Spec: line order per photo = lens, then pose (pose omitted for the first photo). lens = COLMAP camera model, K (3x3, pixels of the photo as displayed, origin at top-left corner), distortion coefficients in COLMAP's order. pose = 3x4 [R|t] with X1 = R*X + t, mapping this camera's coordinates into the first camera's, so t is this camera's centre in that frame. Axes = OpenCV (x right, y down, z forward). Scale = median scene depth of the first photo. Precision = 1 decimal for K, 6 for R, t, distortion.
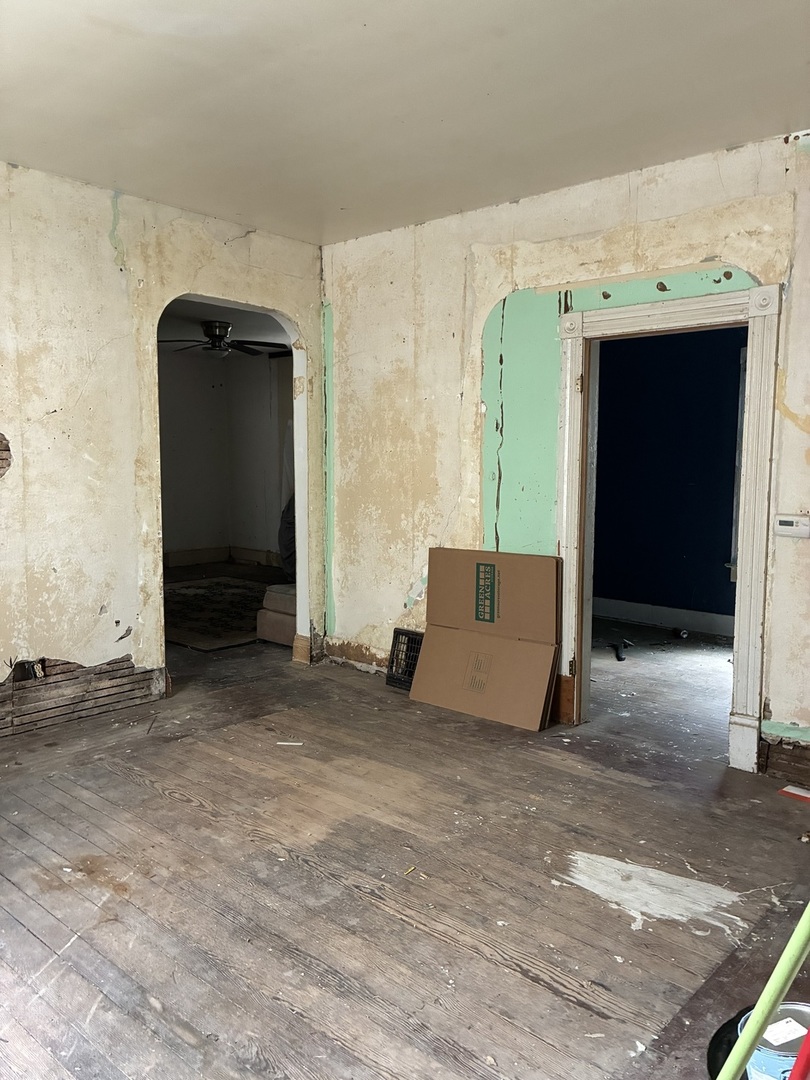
lens RADIAL K [[830.5, 0, 407.7], [0, 830.5, 543.9], [0, 0, 1]] dist [0.073616, 0.002863]
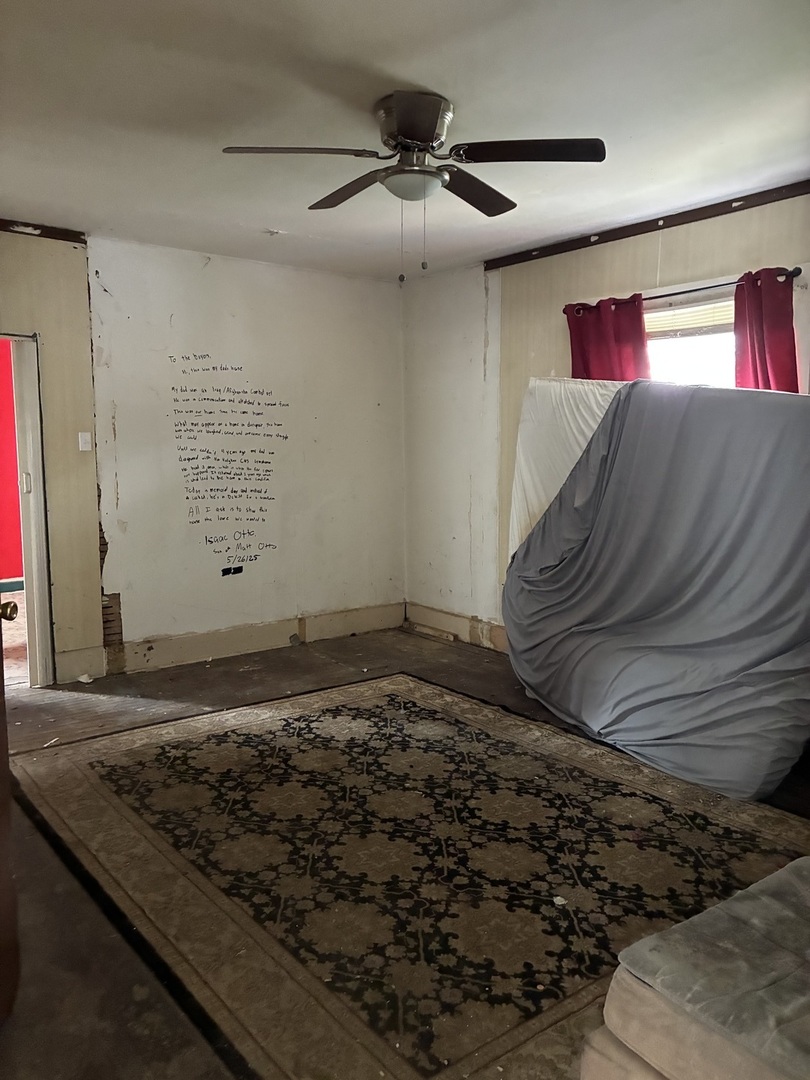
lens RADIAL K [[830.5, 0, 403.6], [0, 830.5, 540.2], [0, 0, 1]] dist [0.073616, 0.002863]
pose [[0.983402, 0.010450, -0.181139, -0.135888], [-0.010841, 0.999941, -0.001166, -0.052510], [0.181116, 0.003110, 0.983457, 0.523168]]
